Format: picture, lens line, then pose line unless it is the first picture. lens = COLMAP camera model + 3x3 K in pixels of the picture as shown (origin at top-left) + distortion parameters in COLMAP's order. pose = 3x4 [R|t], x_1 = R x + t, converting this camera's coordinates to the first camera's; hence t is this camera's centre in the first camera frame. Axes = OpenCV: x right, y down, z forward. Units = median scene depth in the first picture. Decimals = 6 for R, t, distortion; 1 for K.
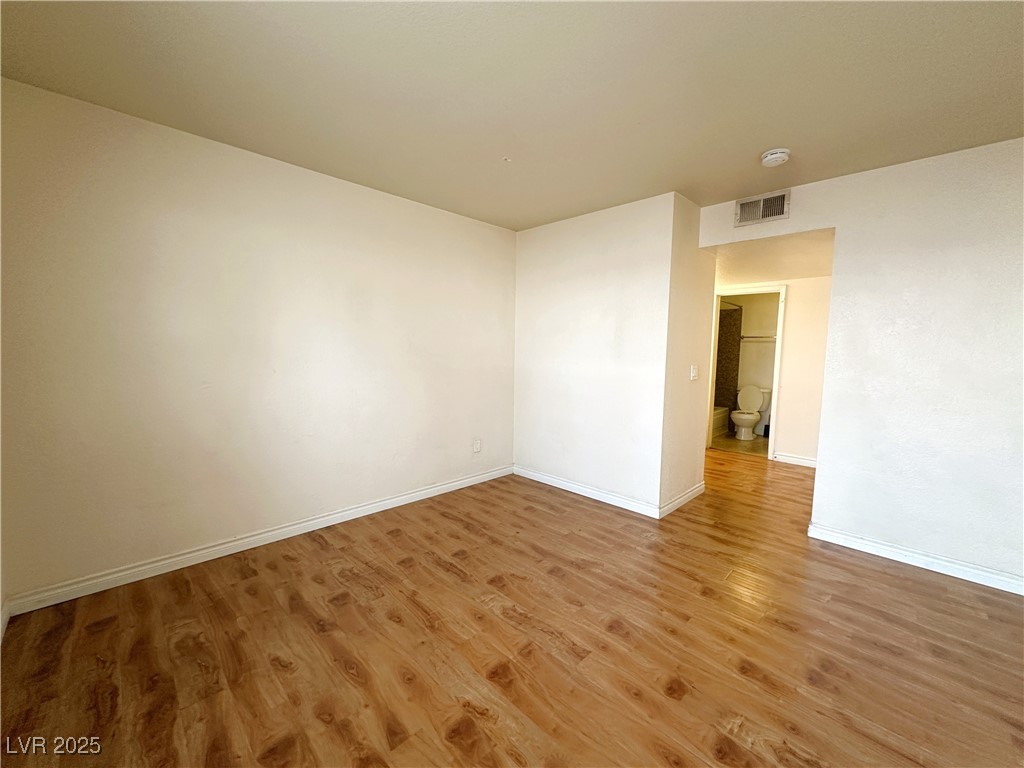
lens RADIAL K [[408.0, 0, 512.1], [0, 408.0, 384.4], [0, 0, 1]] dist [-0.001815, -0.000023]
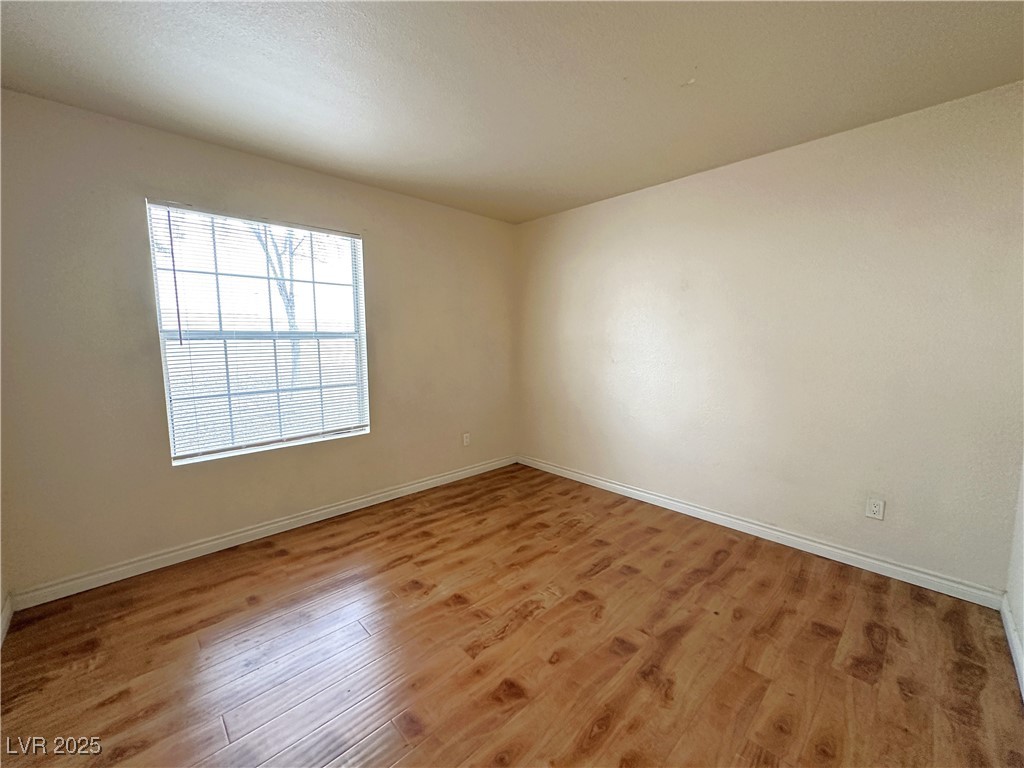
lens RADIAL K [[408.0, 0, 511.0], [0, 408.0, 379.5], [0, 0, 1]] dist [-0.001815, -0.000023]
pose [[-0.018167, 0.082483, -0.996427, 0.789817], [-0.086496, 0.992725, 0.083753, -0.059296], [0.996087, 0.087708, -0.010900, 0.754616]]
